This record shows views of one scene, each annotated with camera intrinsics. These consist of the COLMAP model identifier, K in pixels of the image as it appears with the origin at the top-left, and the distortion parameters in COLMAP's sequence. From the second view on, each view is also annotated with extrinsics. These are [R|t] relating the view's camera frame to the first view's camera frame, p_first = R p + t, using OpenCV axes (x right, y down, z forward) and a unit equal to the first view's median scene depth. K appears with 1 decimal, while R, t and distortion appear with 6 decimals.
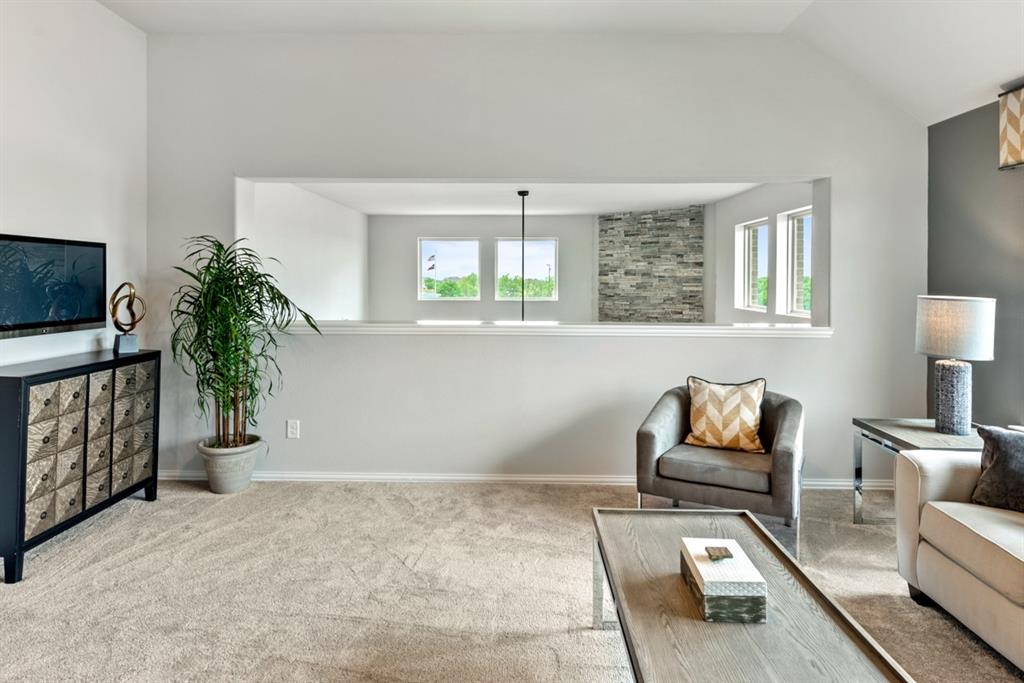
lens RADIAL K [[616.2, 0, 512.1], [0, 616.2, 285.1], [0, 0, 1]] dist [0.013580, -0.001679]
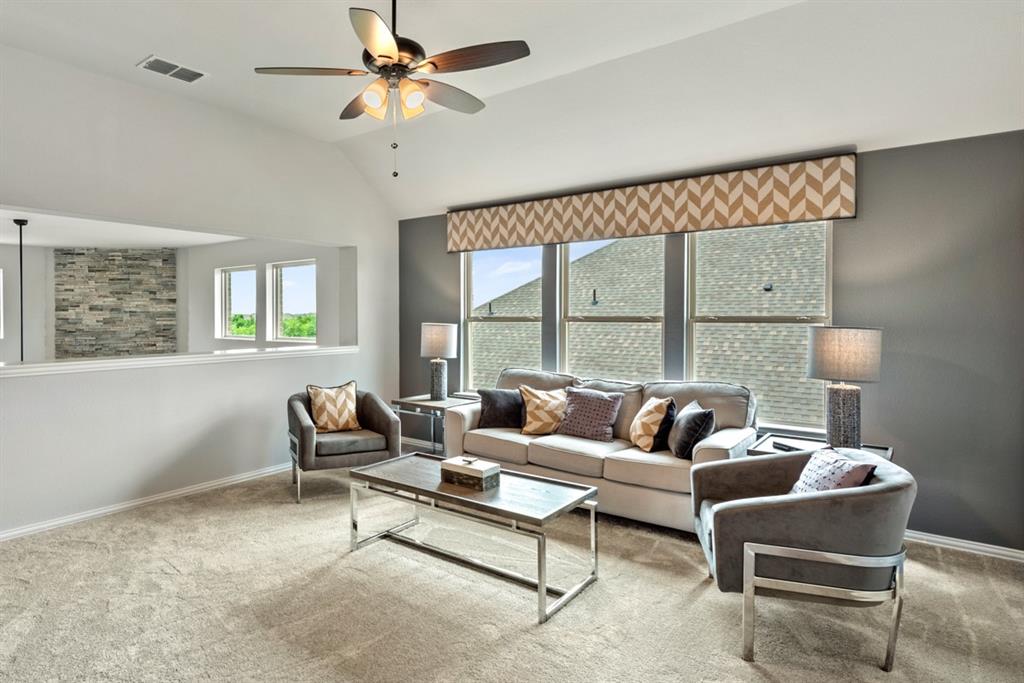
lens RADIAL K [[579.0, 0, 400.9], [0, 579.0, 323.3], [0, 0, 1]] dist [-0.000575, 0.000964]
pose [[0.645408, -0.017825, 0.763630, -0.316324], [0.012076, 0.999841, 0.013132, -0.002256], [-0.763742, 0.000747, 0.645521, 0.006608]]
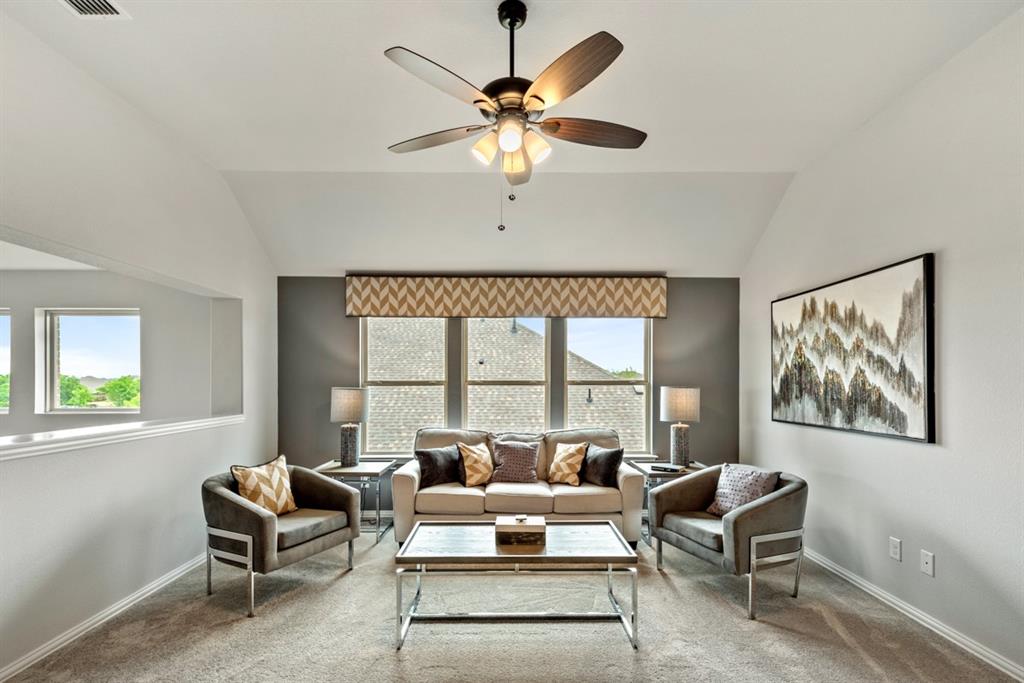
lens RADIAL K [[473.6, 0, 505.6], [0, 473.6, 385.5], [0, 0, 1]] dist [0.003587, 0.001830]
pose [[-0.030593, -0.016341, 0.999398, -0.320117], [0.007778, 0.999832, 0.016586, -0.002909], [-0.999502, 0.008281, -0.030461, 0.305213]]
